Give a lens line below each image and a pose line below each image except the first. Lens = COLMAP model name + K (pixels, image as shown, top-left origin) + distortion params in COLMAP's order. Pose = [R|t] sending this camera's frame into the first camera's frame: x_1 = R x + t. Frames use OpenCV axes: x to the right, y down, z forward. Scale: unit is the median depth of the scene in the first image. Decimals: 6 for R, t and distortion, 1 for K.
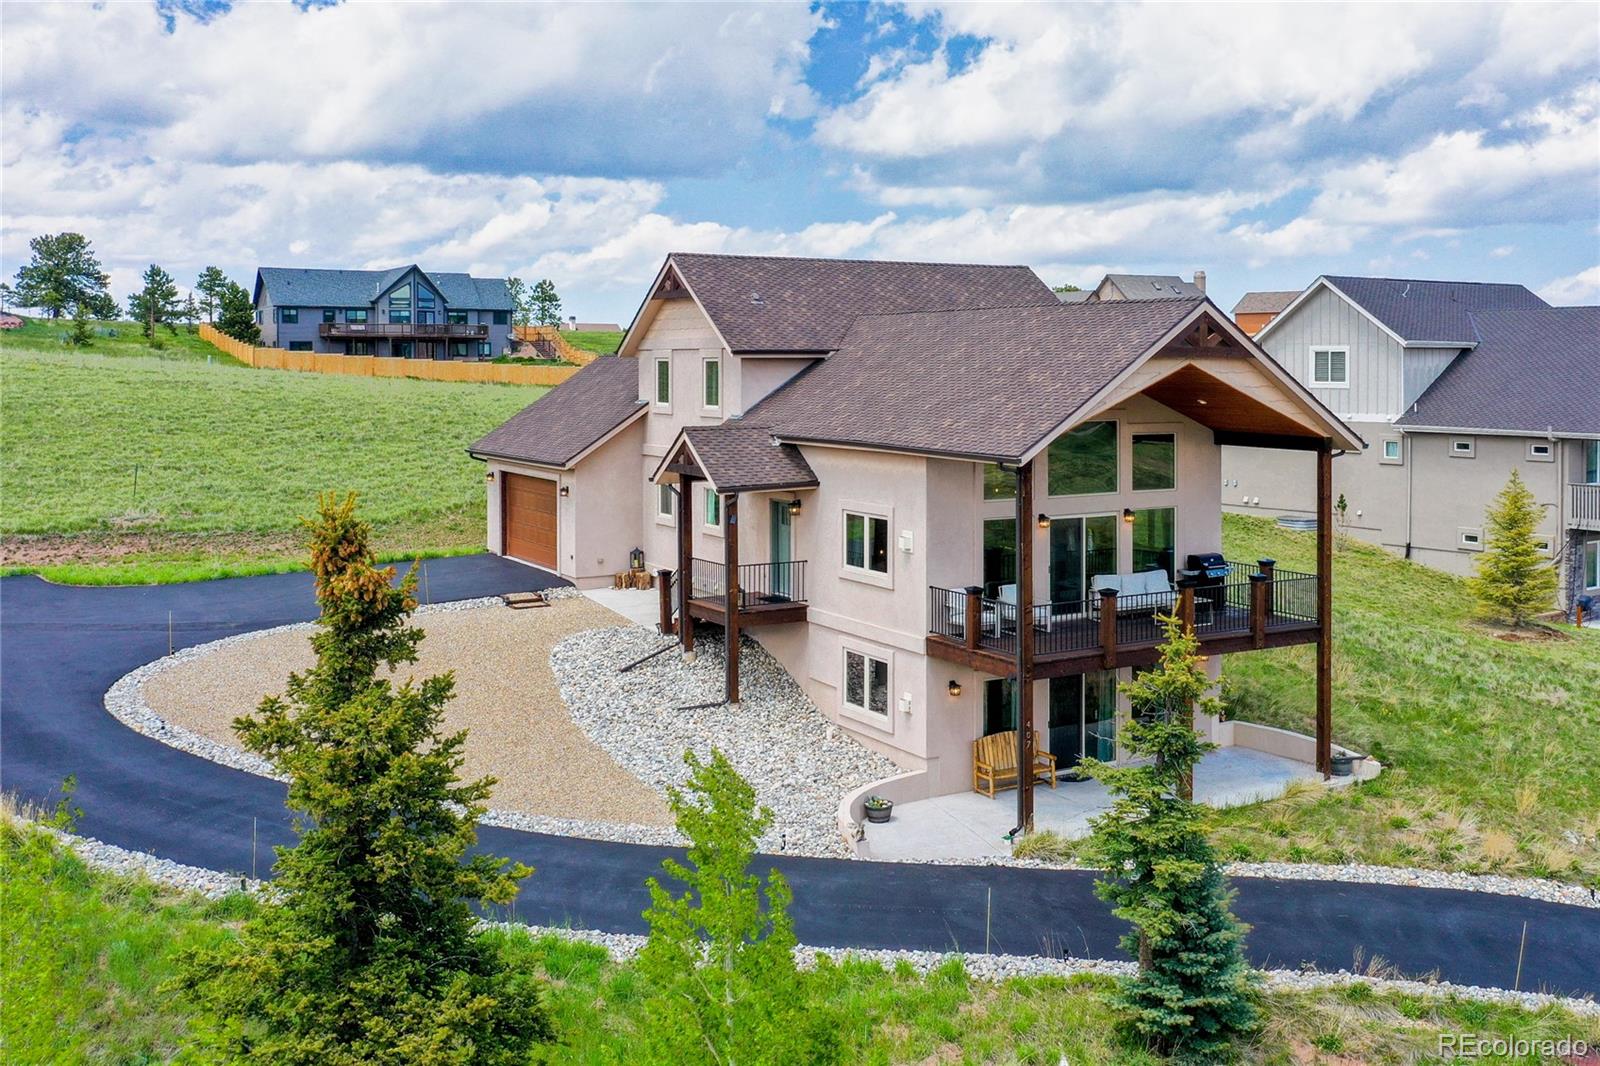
lens RADIAL K [[1643.2, 0, 801.7], [0, 1643.2, 402.7], [0, 0, 1]] dist [-0.003526, 0.002398]
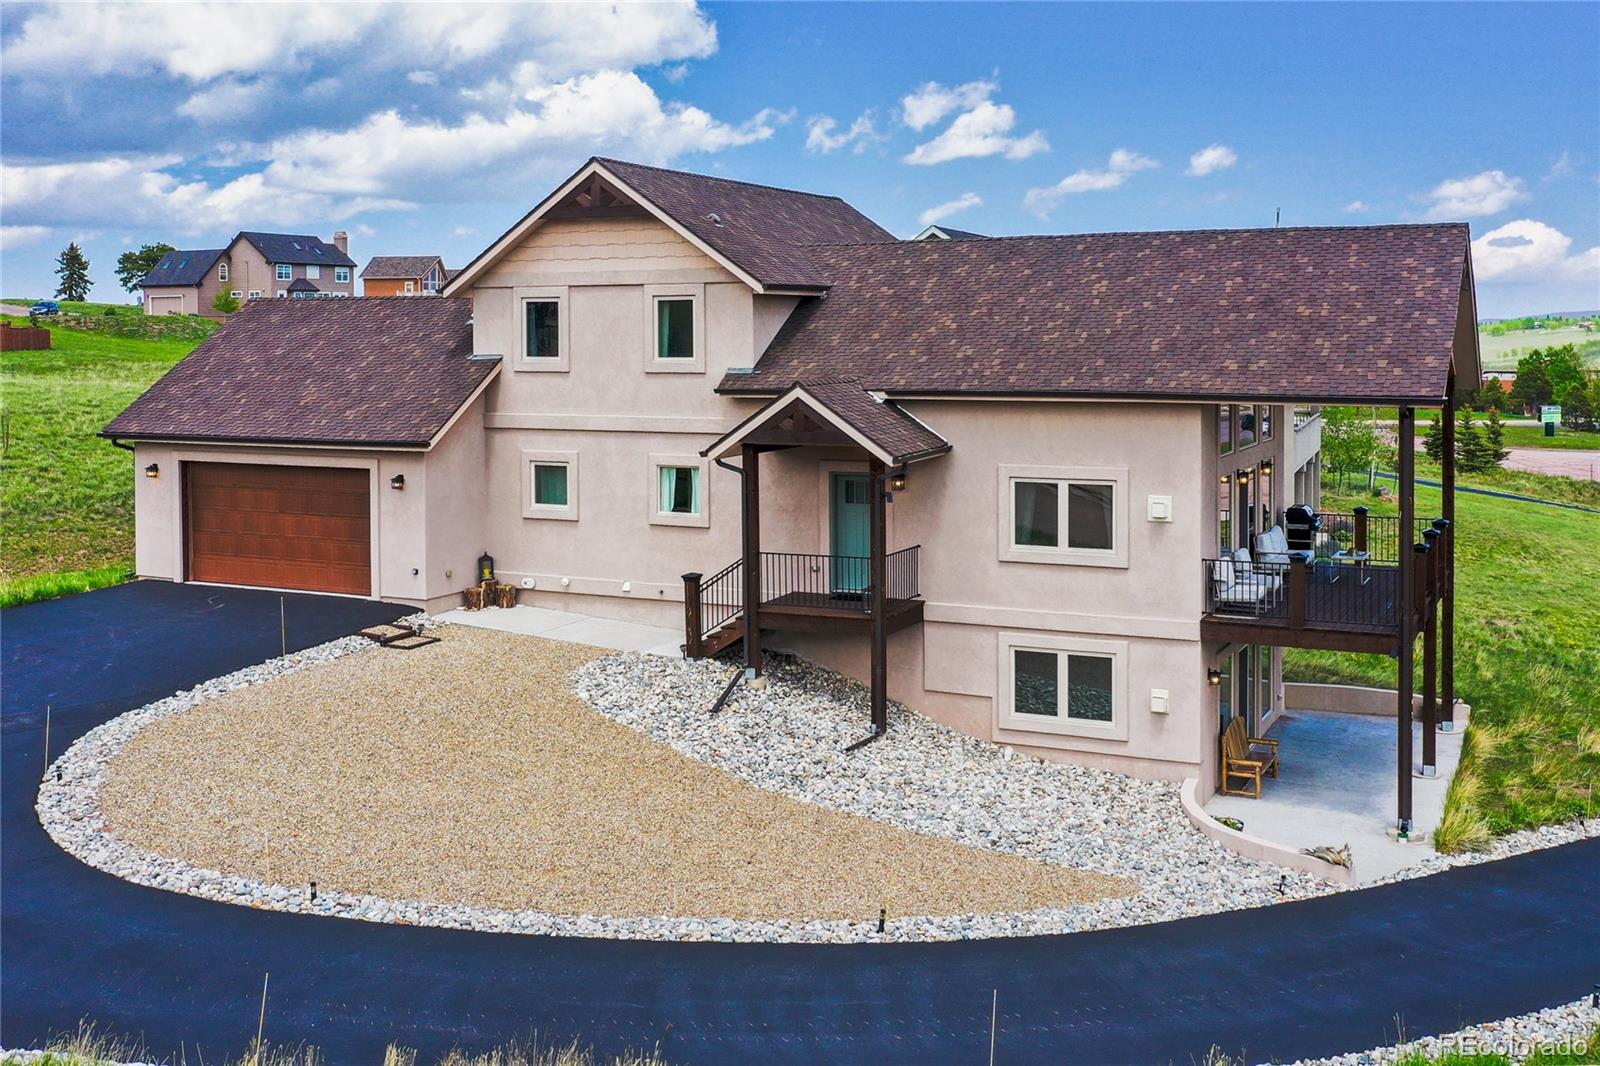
lens RADIAL K [[1643.2, 0, 801.7], [0, 1643.2, 402.7], [0, 0, 1]] dist [-0.003526, 0.002398]
pose [[0.804858, -0.023555, 0.592999, -0.498358], [0.013960, 0.999687, 0.020763, 0.008136], [-0.593303, -0.008433, 0.804935, 0.368198]]
